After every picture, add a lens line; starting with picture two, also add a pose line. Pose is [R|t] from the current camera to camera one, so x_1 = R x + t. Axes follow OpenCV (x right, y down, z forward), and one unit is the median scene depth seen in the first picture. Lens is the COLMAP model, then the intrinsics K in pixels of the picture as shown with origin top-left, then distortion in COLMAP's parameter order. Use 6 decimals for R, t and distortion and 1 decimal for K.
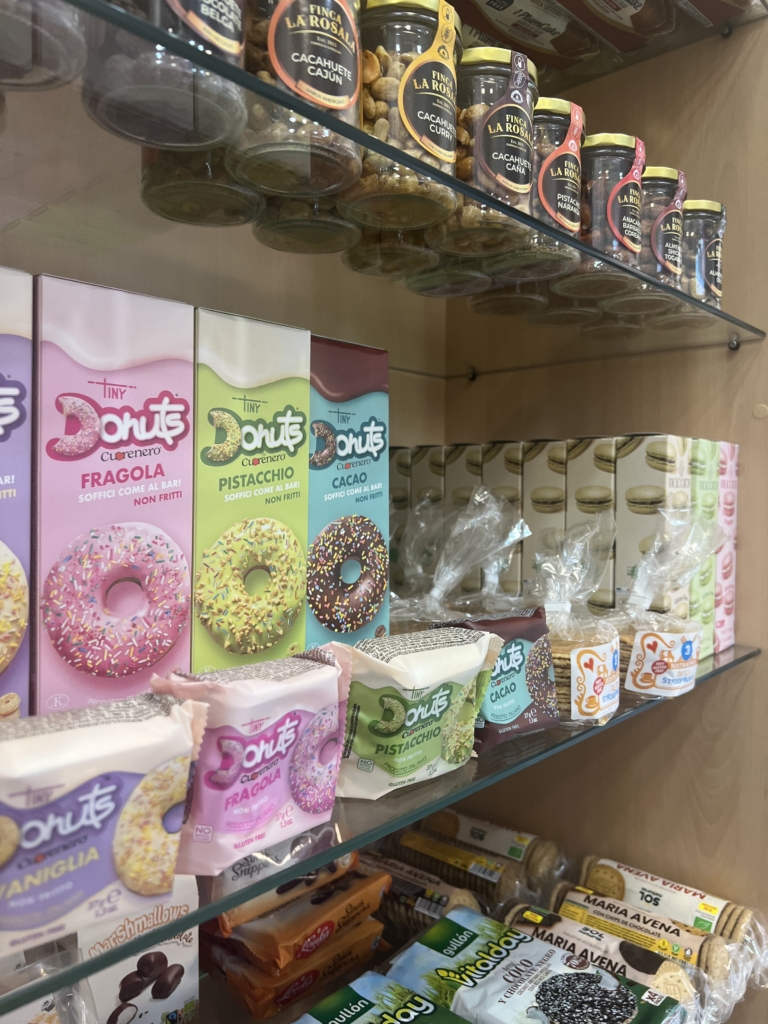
lens RADIAL K [[787.8, 0, 384.0], [0, 787.8, 512.0], [0, 0, 1]] dist [0.004643, 0.001296]
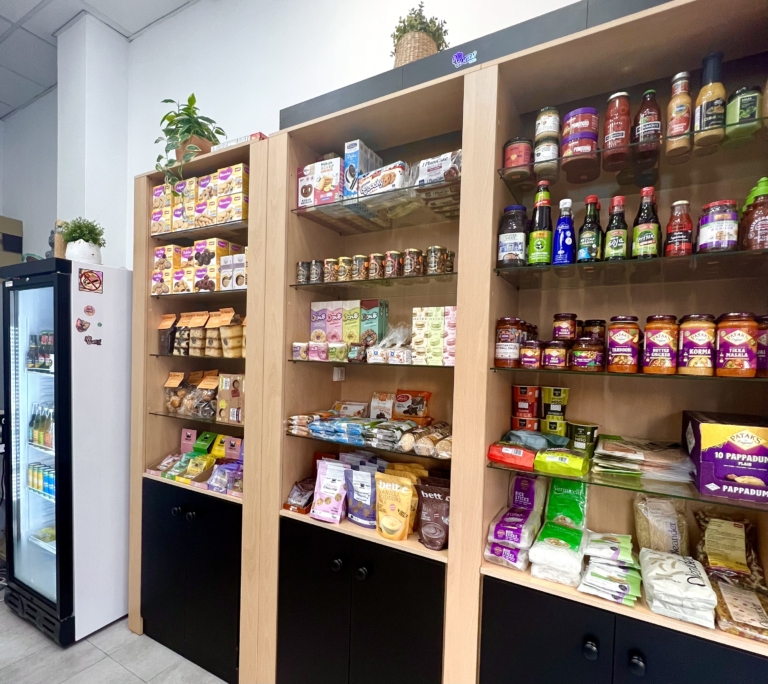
lens RADIAL K [[416.3, 0, 383.0], [0, 416.3, 367.7], [0, 0, 1]] dist [0.001479, 0.000131]
pose [[0.209199, 0.030901, -0.977385, 3.170342], [-0.051719, 0.998451, 0.020497, 0.235752], [0.976504, 0.046262, 0.210473, 0.474816]]
